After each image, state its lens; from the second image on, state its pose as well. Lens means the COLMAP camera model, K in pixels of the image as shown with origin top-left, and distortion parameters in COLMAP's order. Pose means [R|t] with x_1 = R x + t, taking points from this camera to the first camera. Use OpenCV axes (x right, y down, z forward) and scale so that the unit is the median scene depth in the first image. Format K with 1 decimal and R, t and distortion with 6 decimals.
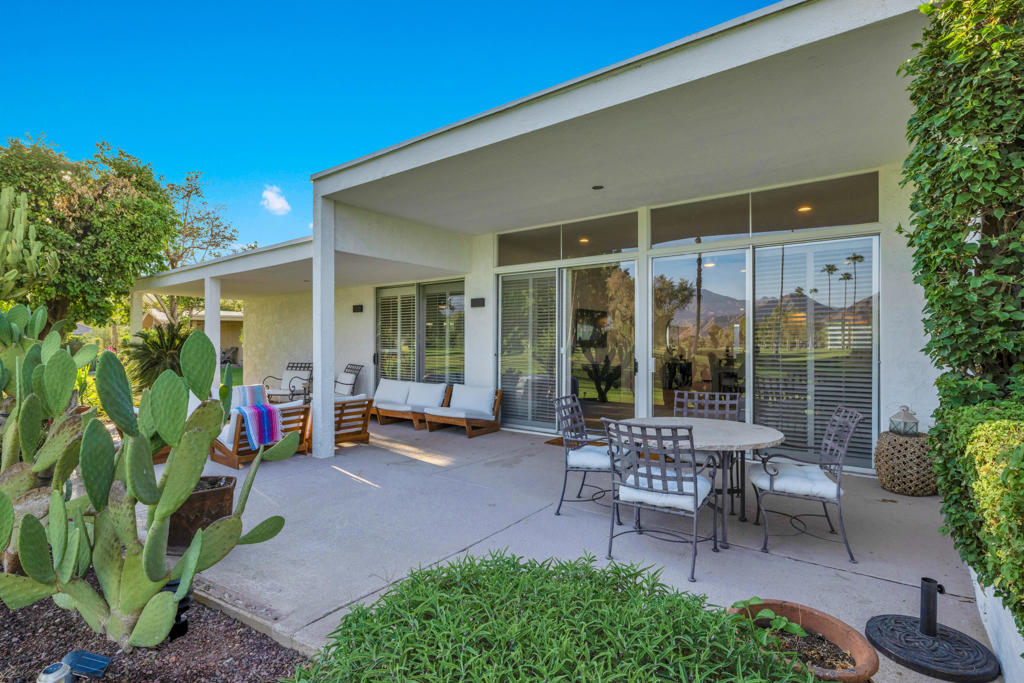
lens RADIAL K [[521.2, 0, 511.3], [0, 521.2, 345.0], [0, 0, 1]] dist [-0.001270, -0.000160]
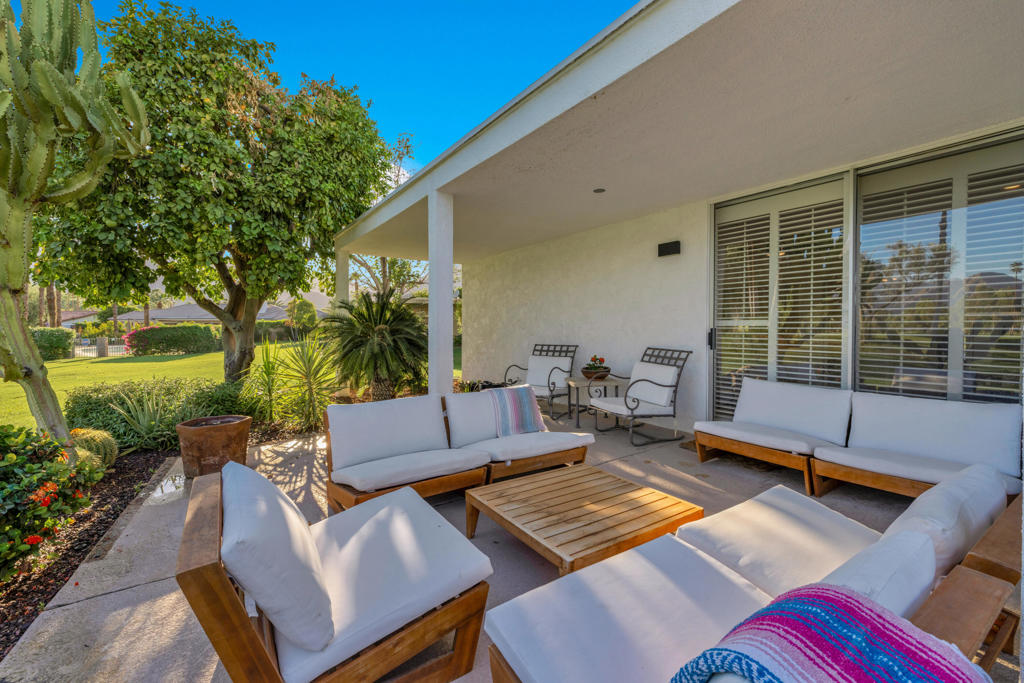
lens RADIAL K [[436.0, 0, 515.4], [0, 436.0, 334.9], [0, 0, 1]] dist [-0.000288, -0.000015]
pose [[0.957433, 0.004098, -0.288626, -0.315273], [-0.001168, 0.999946, 0.010324, 0.017876], [0.288653, -0.009547, 0.957386, 0.500757]]
